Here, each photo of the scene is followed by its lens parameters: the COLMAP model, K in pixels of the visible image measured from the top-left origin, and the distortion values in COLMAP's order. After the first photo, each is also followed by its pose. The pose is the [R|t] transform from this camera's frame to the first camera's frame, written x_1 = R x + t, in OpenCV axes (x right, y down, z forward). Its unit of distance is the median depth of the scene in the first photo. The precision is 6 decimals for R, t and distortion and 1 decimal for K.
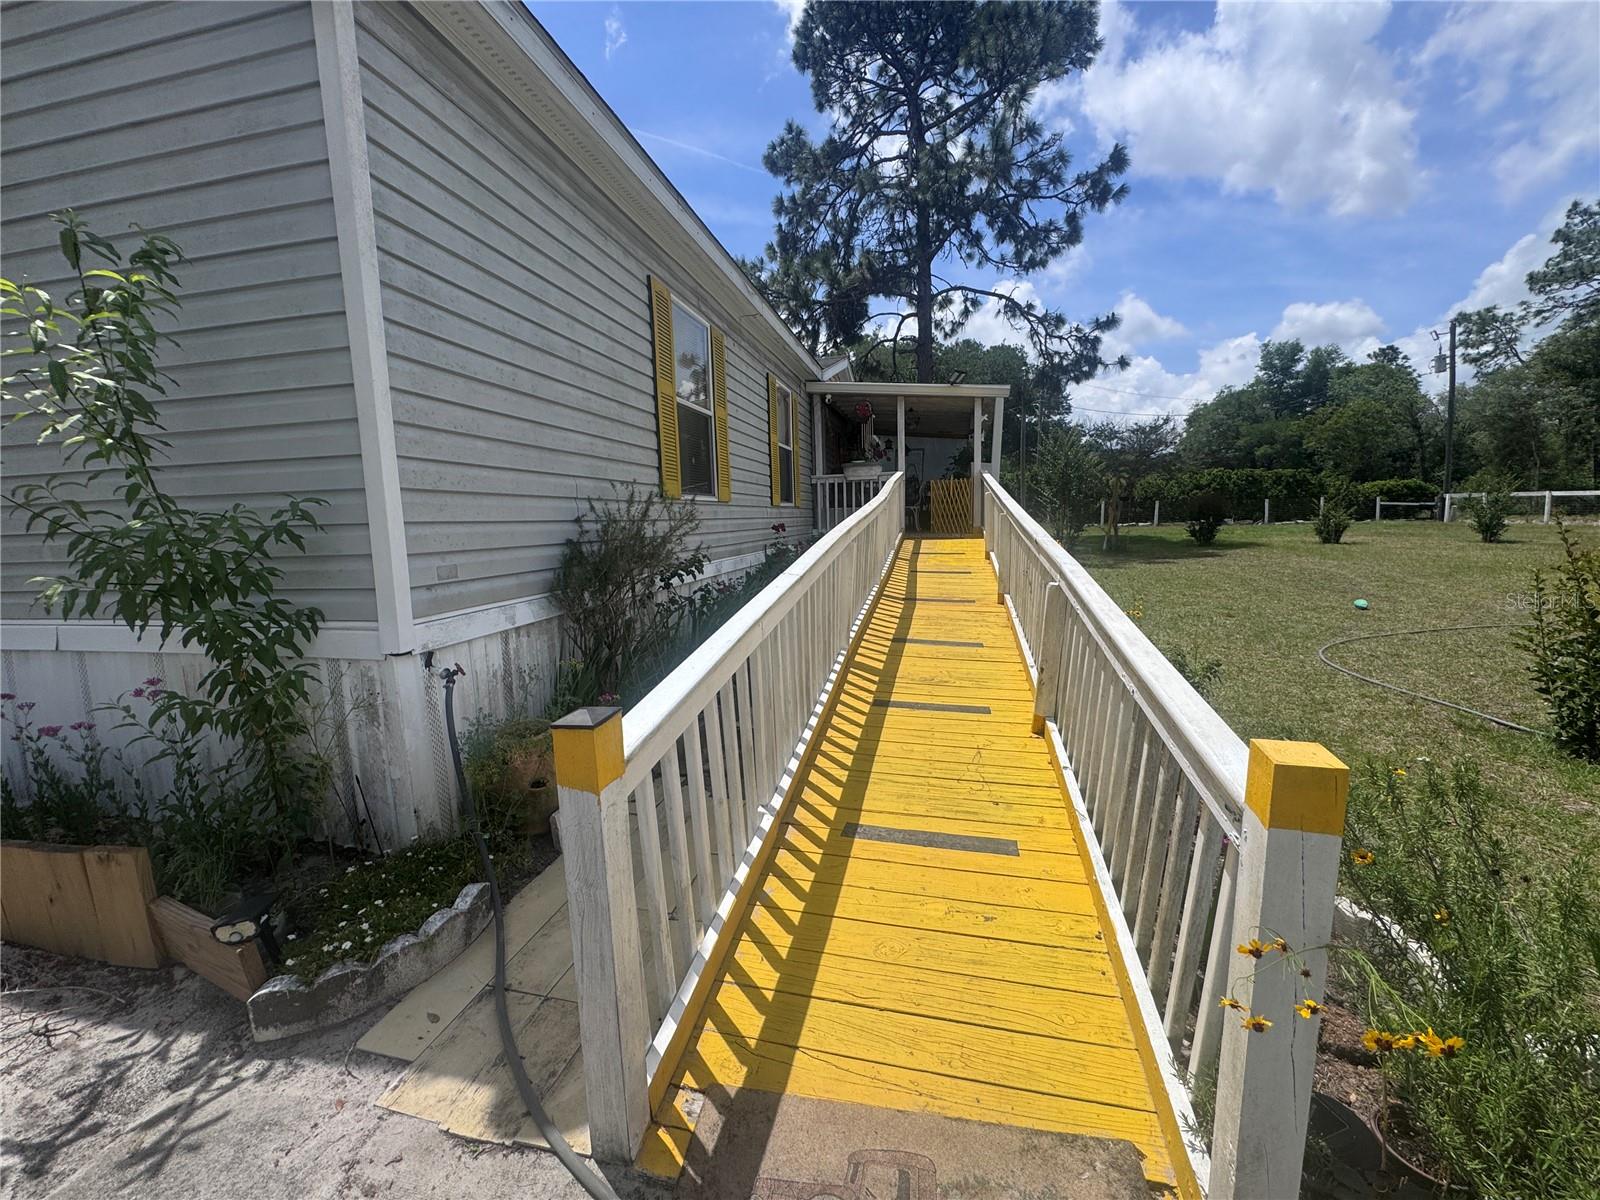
lens RADIAL K [[644.5, 0, 800.6], [0, 644.5, 598.5], [0, 0, 1]] dist [0.000474, -0.000548]
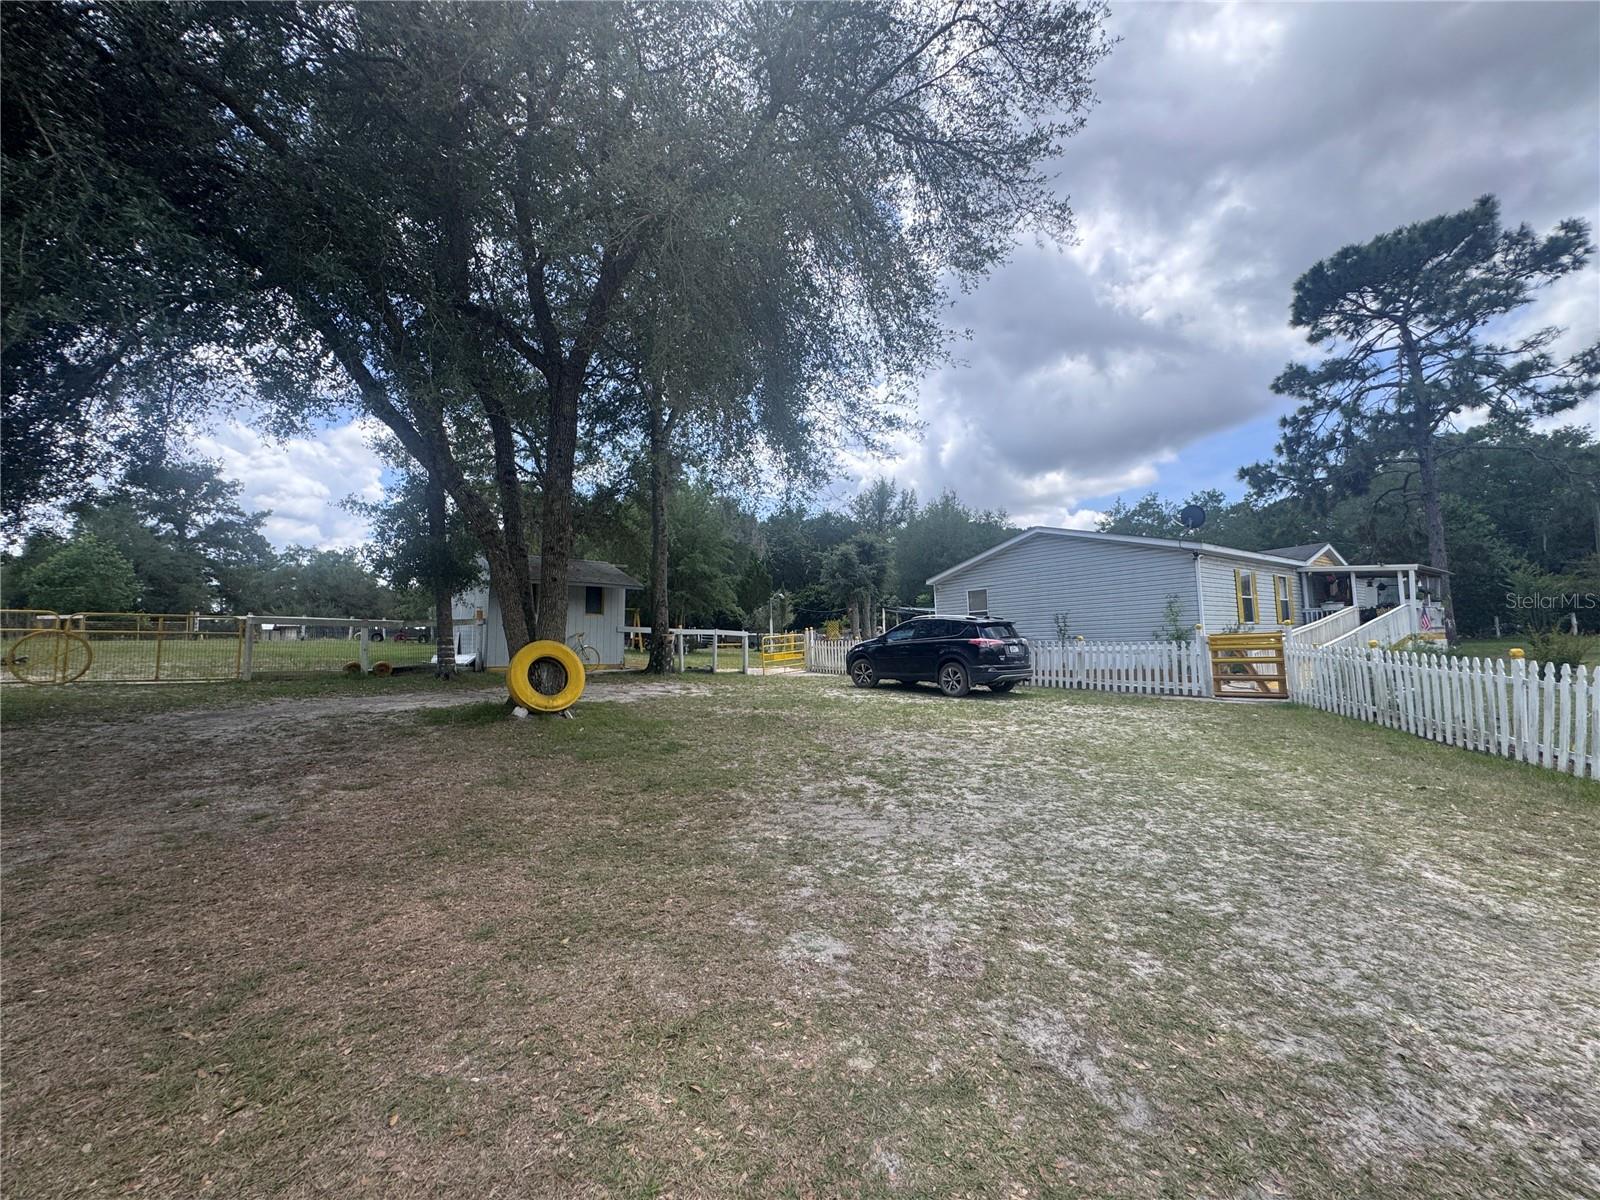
lens RADIAL K [[644.5, 0, 803.2], [0, 644.5, 612.0], [0, 0, 1]] dist [0.000474, -0.000548]
pose [[0.767769, -0.032390, -0.639908, 0.280775], [-0.069510, 0.988616, -0.133440, 0.534879], [0.636945, 0.146931, 0.756777, -4.092979]]
